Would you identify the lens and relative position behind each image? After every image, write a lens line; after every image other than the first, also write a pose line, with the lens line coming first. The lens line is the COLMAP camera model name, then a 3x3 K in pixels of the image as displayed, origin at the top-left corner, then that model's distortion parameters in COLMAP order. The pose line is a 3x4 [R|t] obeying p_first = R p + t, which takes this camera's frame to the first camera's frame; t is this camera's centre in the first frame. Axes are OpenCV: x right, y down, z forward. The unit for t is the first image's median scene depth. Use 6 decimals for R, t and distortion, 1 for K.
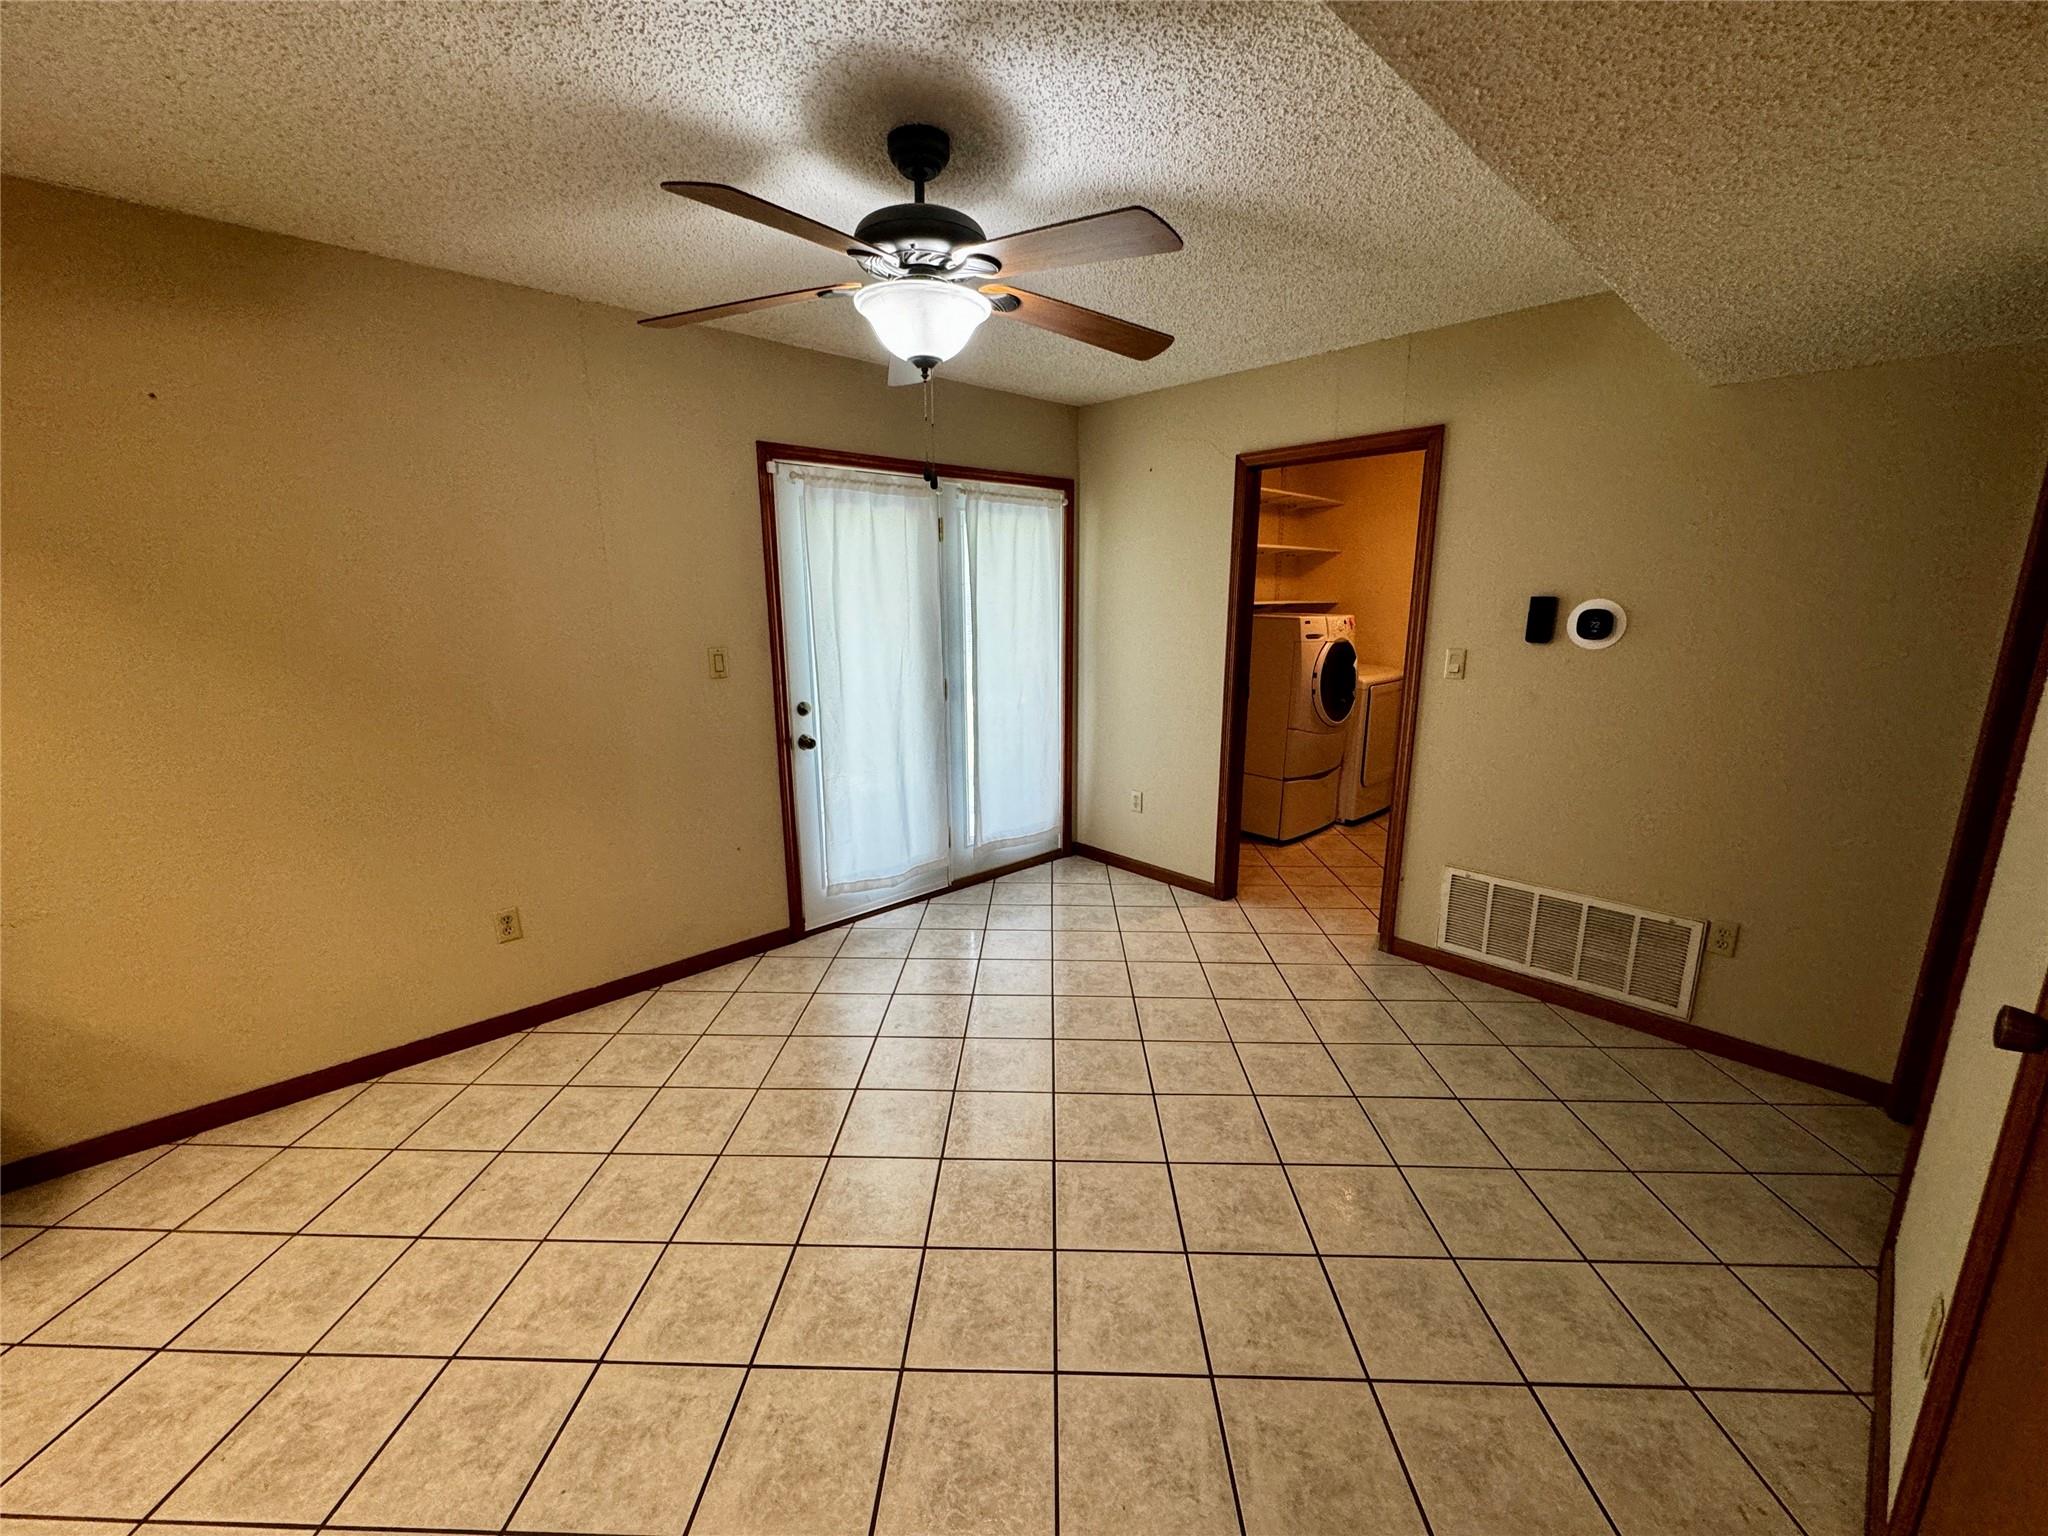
lens RADIAL K [[817.3, 0, 1025.2], [0, 817.3, 770.6], [0, 0, 1]] dist [-0.001137, 0.000483]
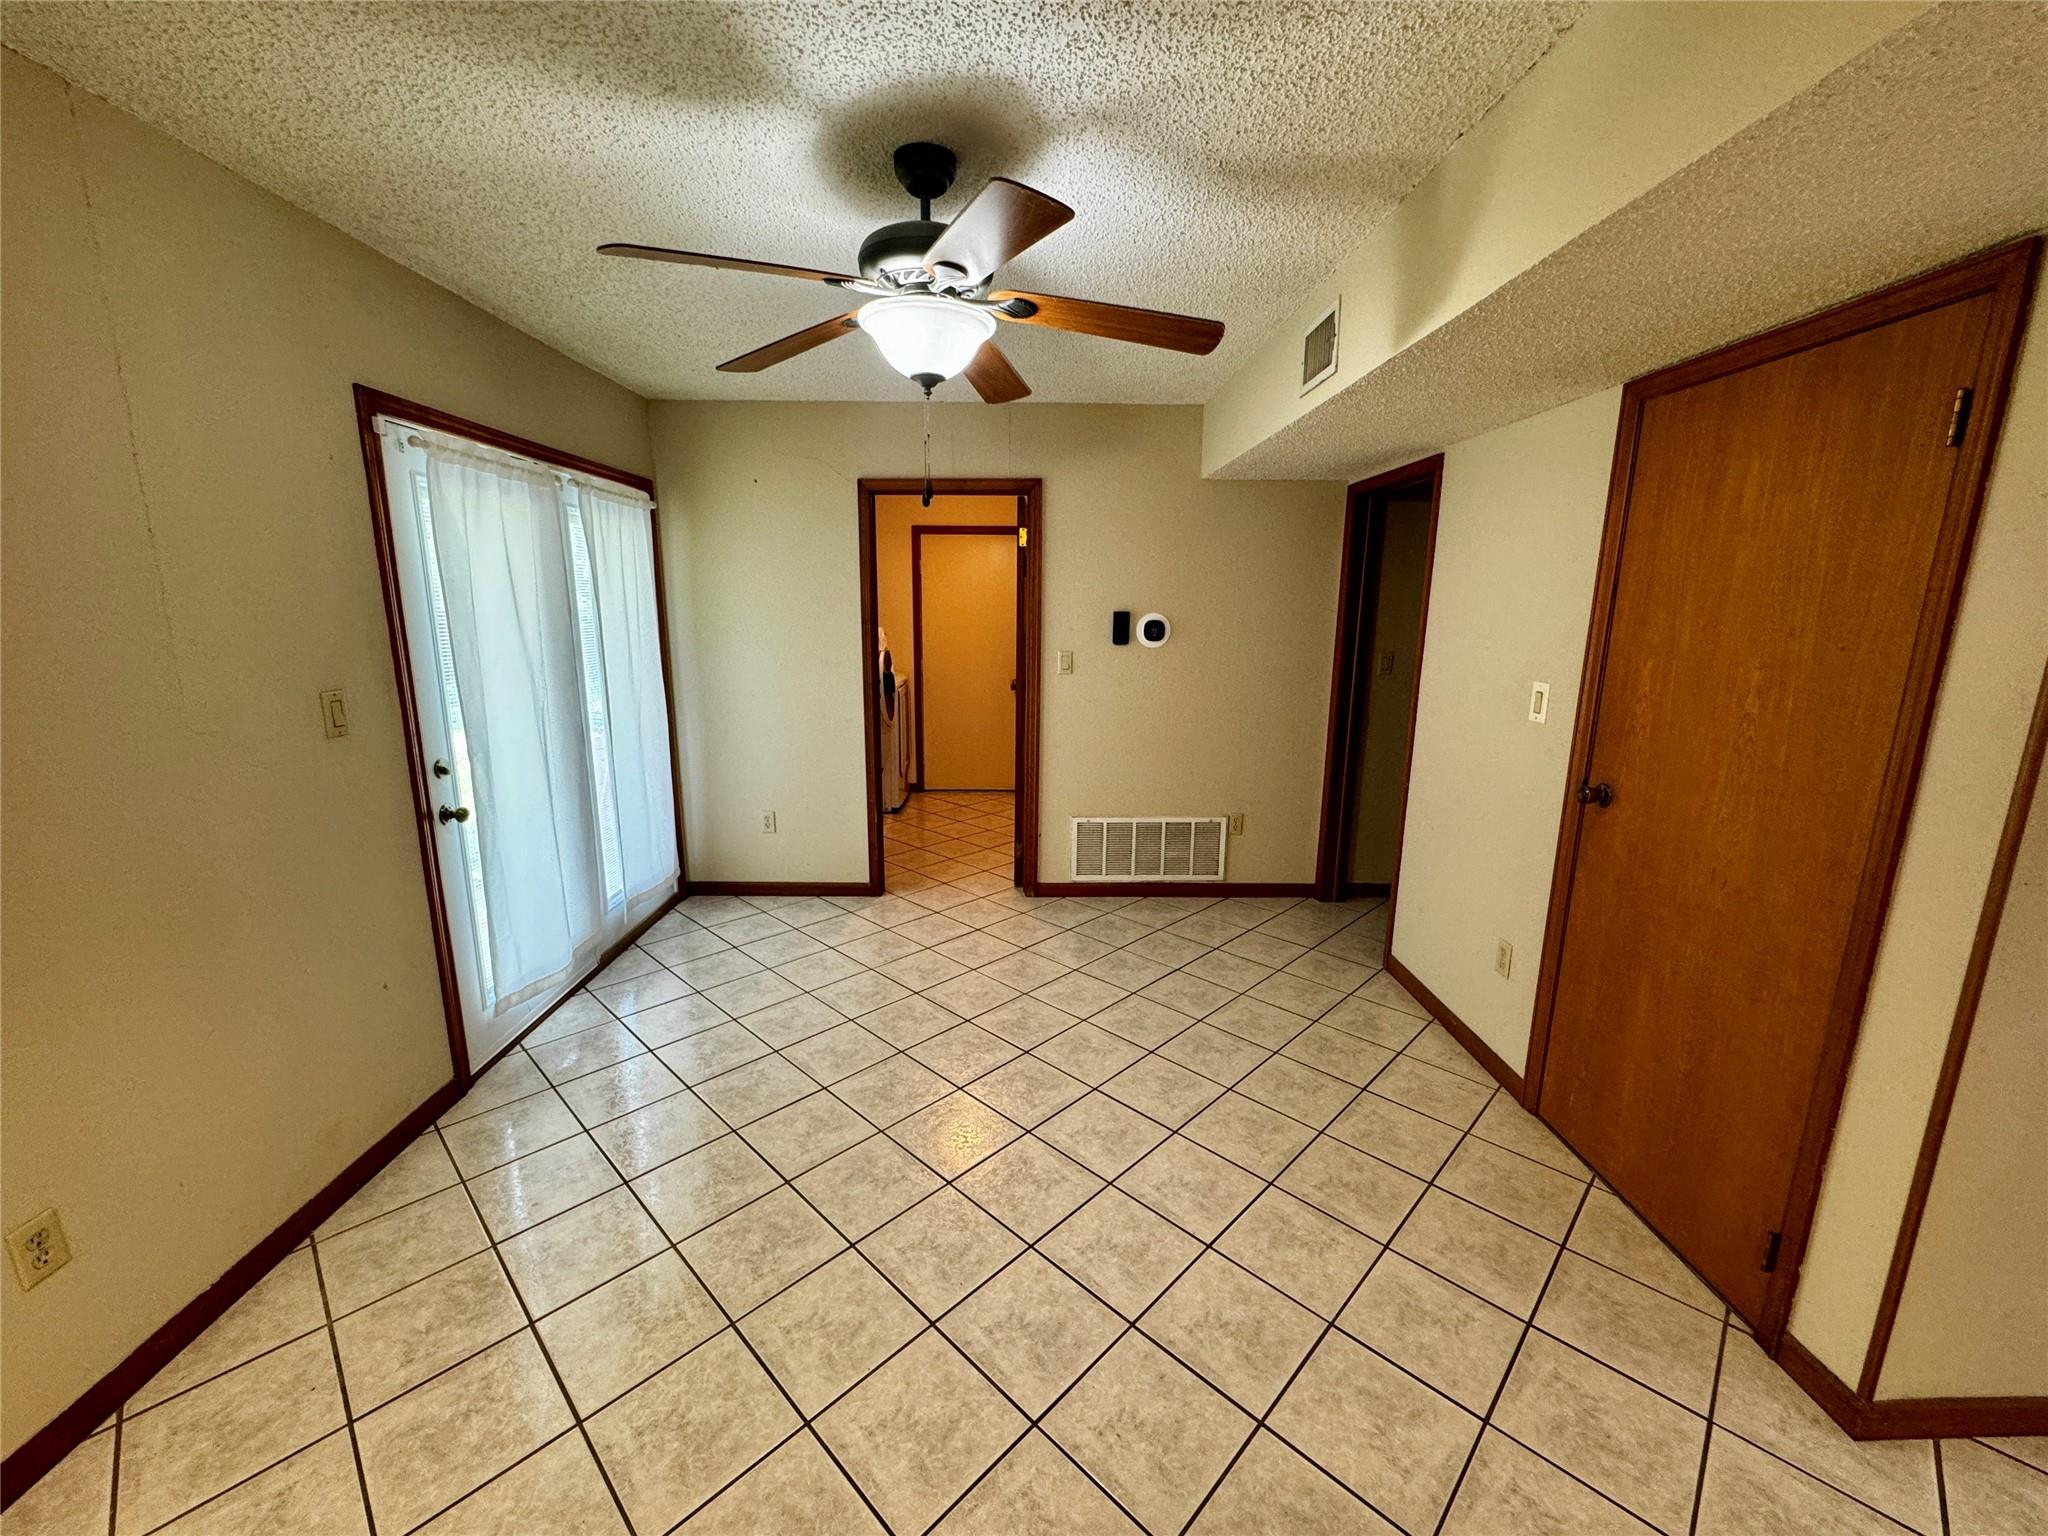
lens RADIAL K [[817.3, 0, 1026.8], [0, 817.3, 767.3], [0, 0, 1]] dist [-0.001137, 0.000483]
pose [[0.677946, -0.138710, 0.721907, -0.455150], [0.150438, 0.987431, 0.048451, -0.035481], [-0.719554, 0.075755, 0.690292, 0.144764]]
